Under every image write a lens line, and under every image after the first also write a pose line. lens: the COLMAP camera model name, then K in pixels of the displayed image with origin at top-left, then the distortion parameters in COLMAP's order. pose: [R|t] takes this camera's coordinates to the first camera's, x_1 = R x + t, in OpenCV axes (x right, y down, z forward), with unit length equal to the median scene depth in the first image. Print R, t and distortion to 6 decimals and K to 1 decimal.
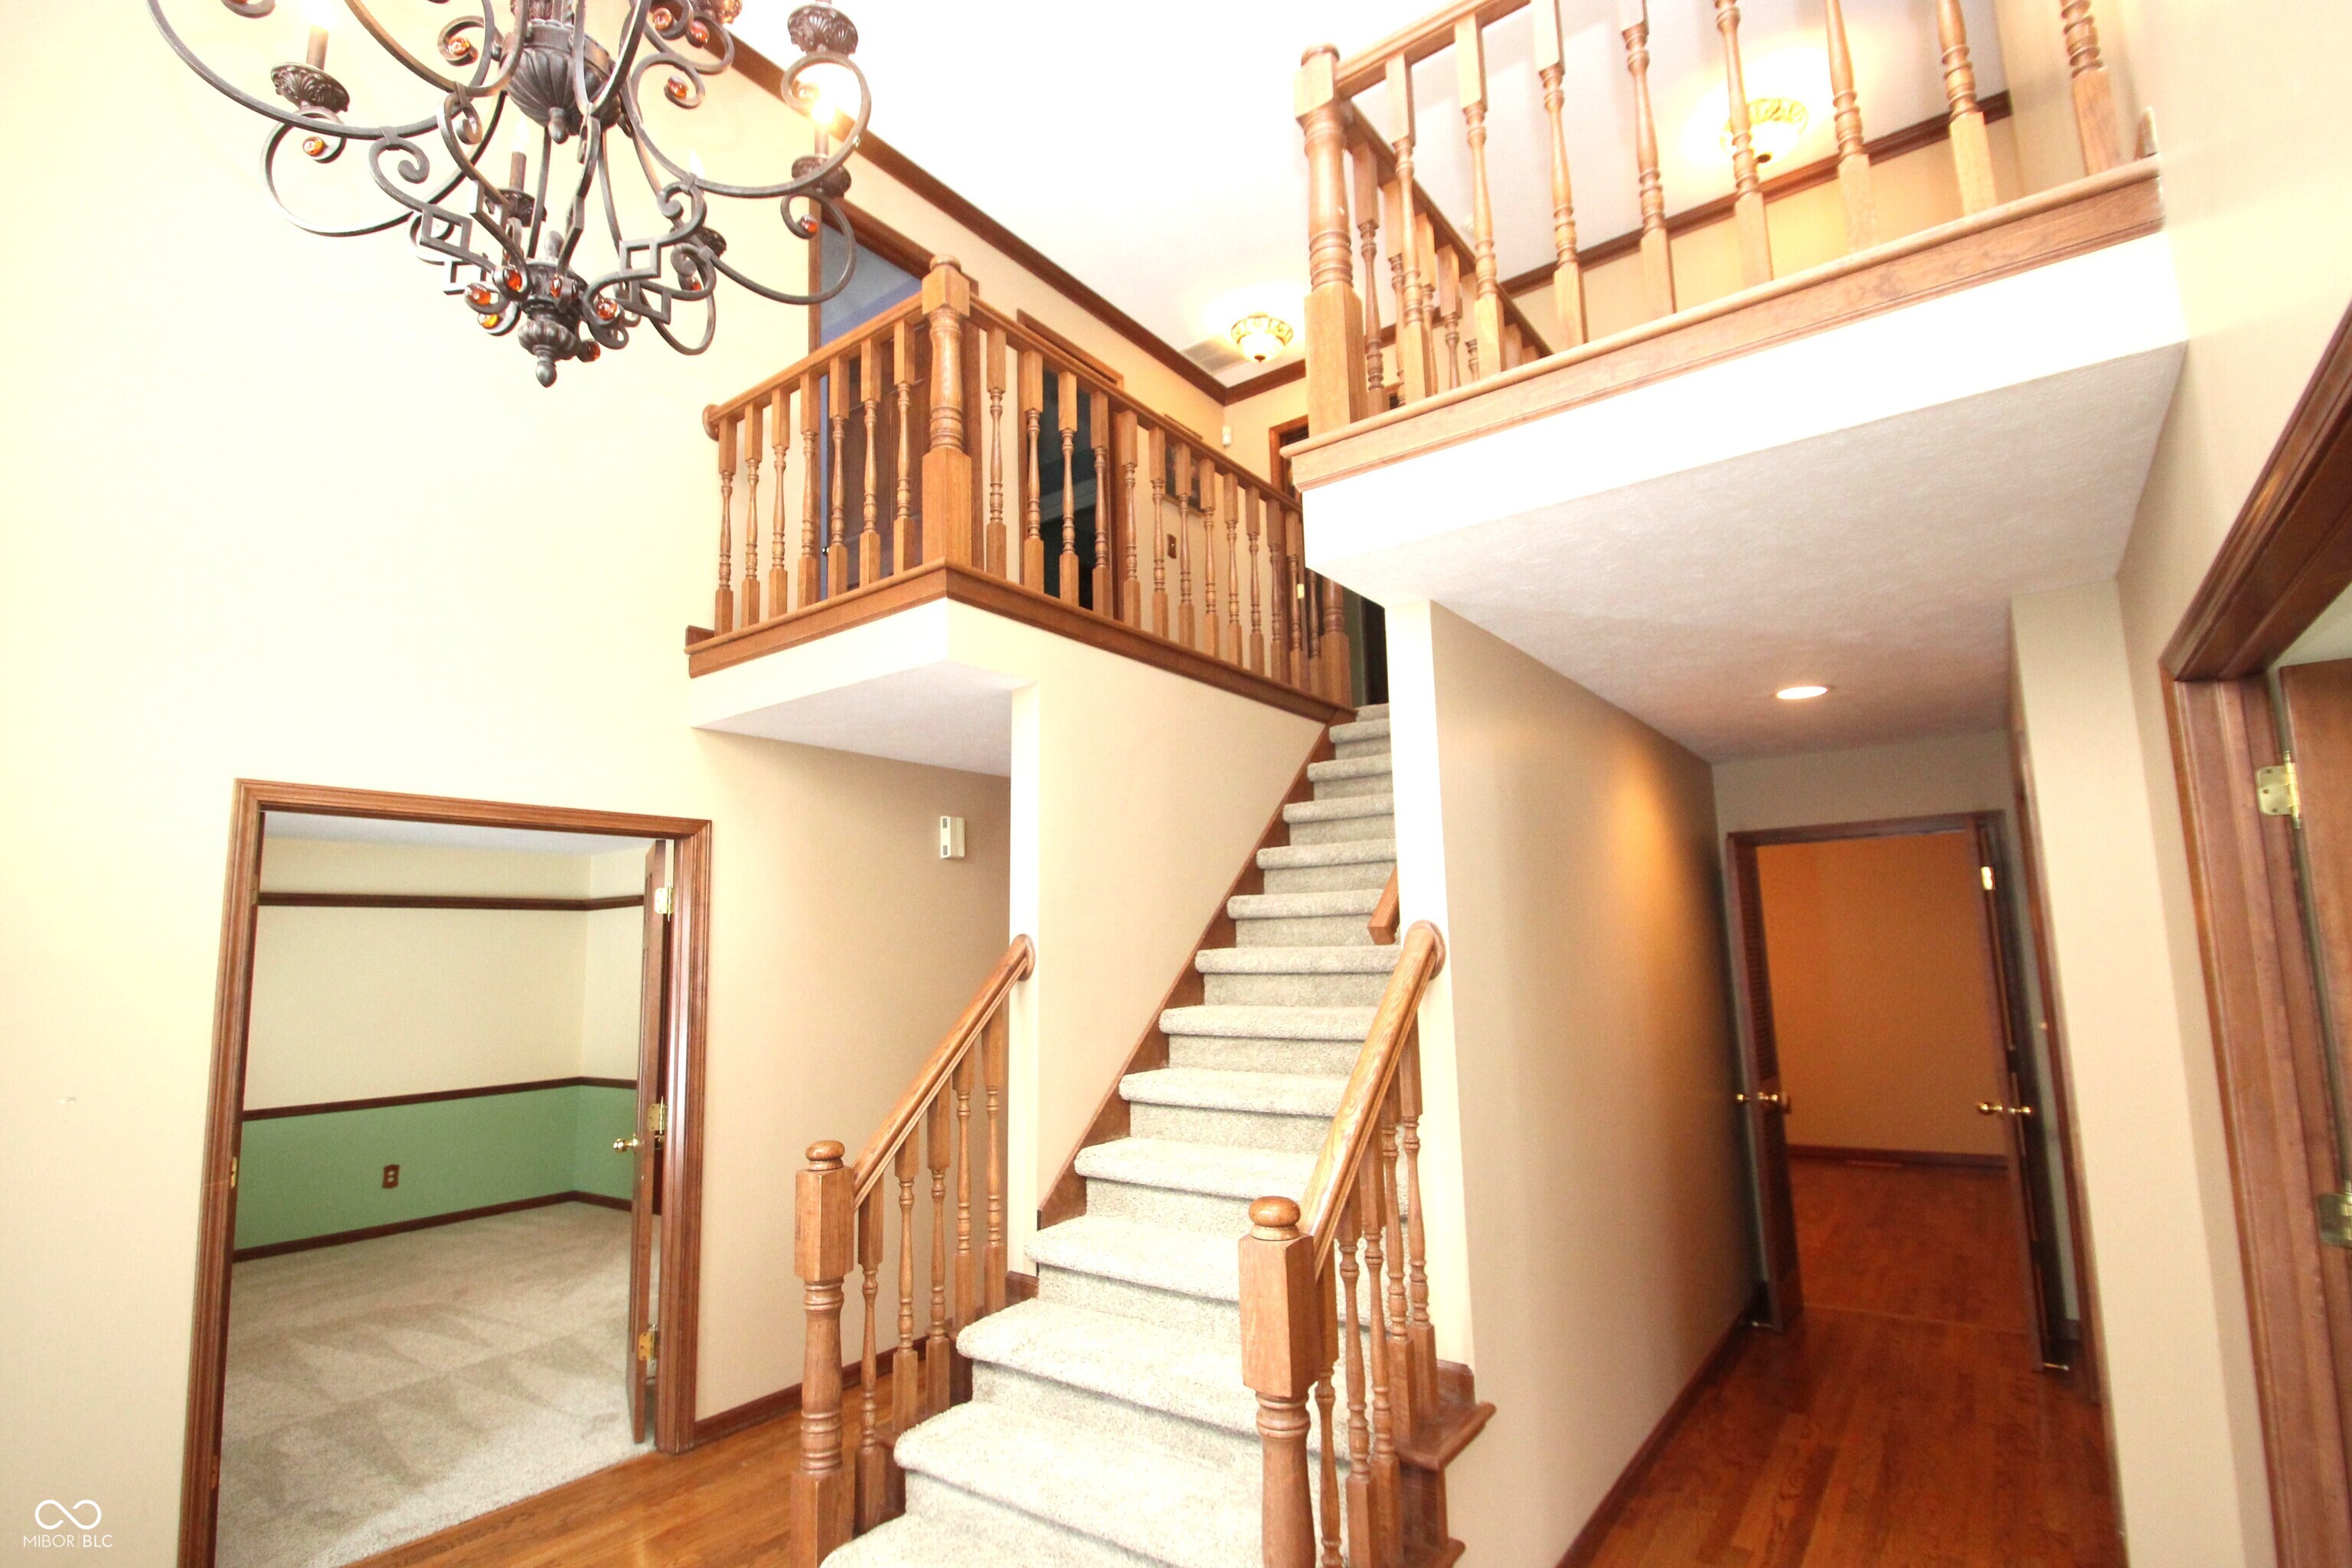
lens RADIAL K [[1115.8, 0, 1176.0], [0, 1115.8, 784.0], [0, 0, 1]] dist [-0.000952, -0.000427]
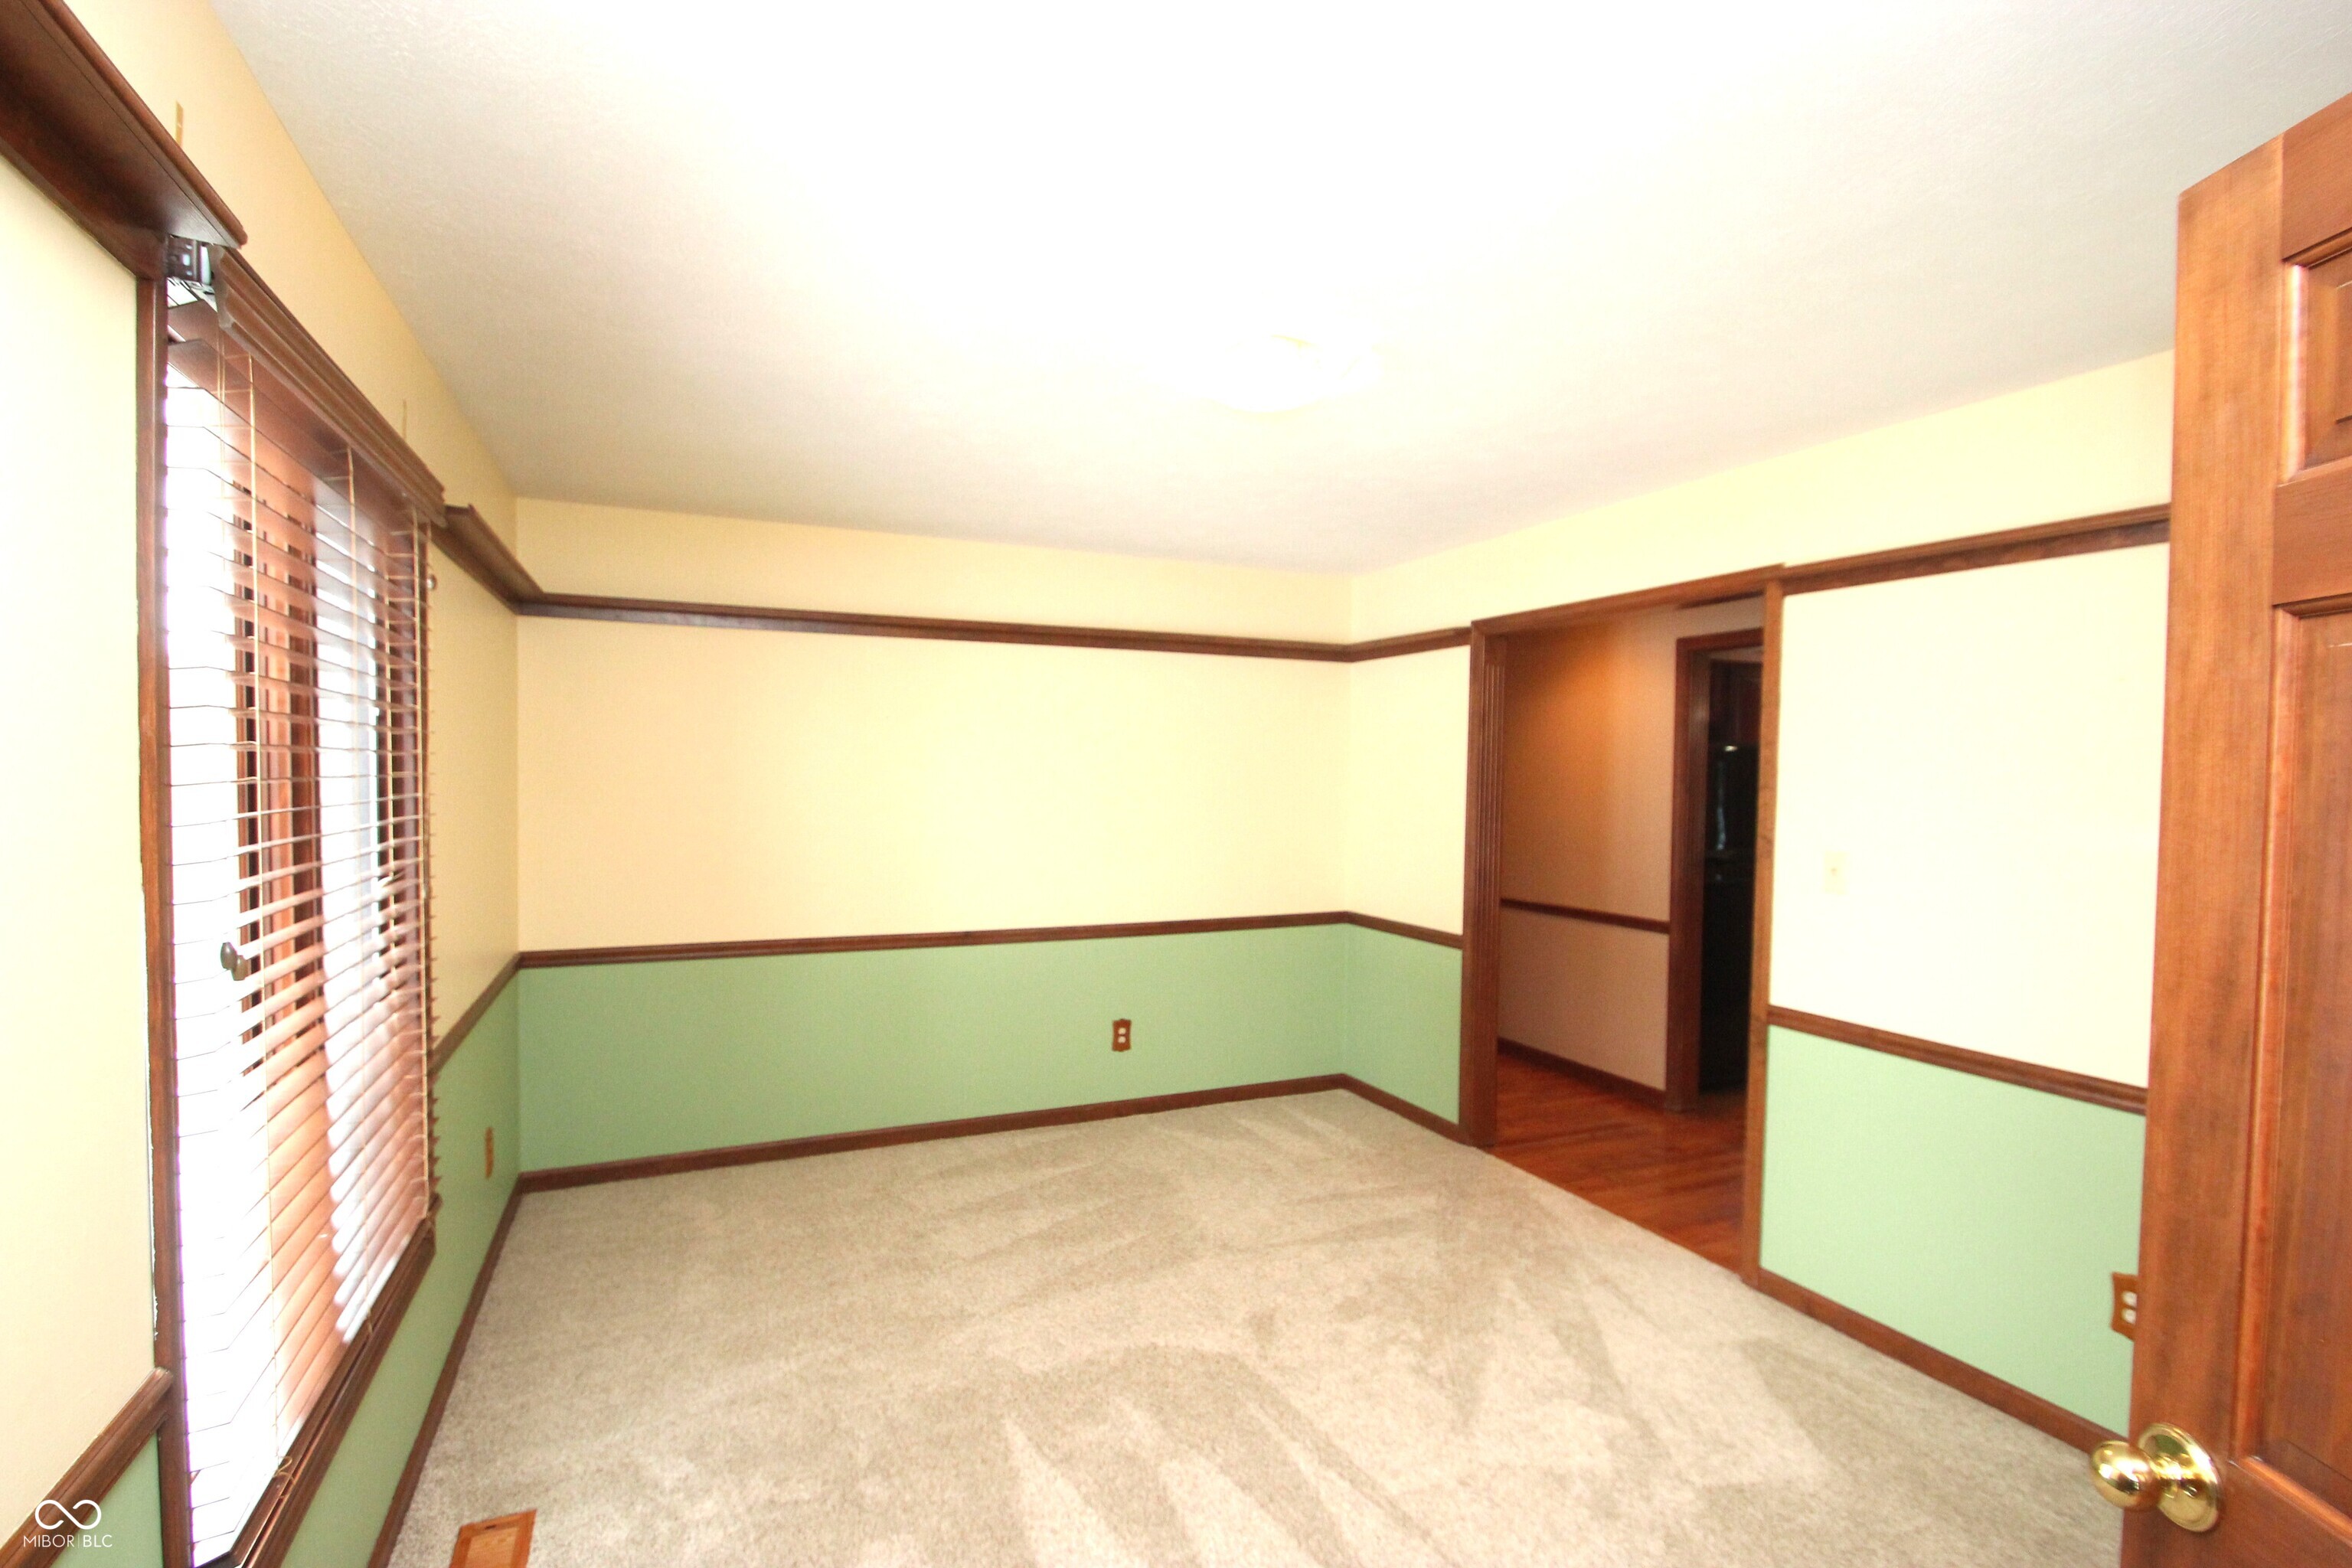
lens RADIAL K [[1115.8, 0, 1176.0], [0, 1115.8, 784.0], [0, 0, 1]] dist [-0.000952, -0.000427]
pose [[0.868038, 0.049387, -0.494035, -0.410483], [0.034079, 0.986767, 0.158521, 0.110366], [0.495326, -0.154438, 0.854869, 0.541932]]
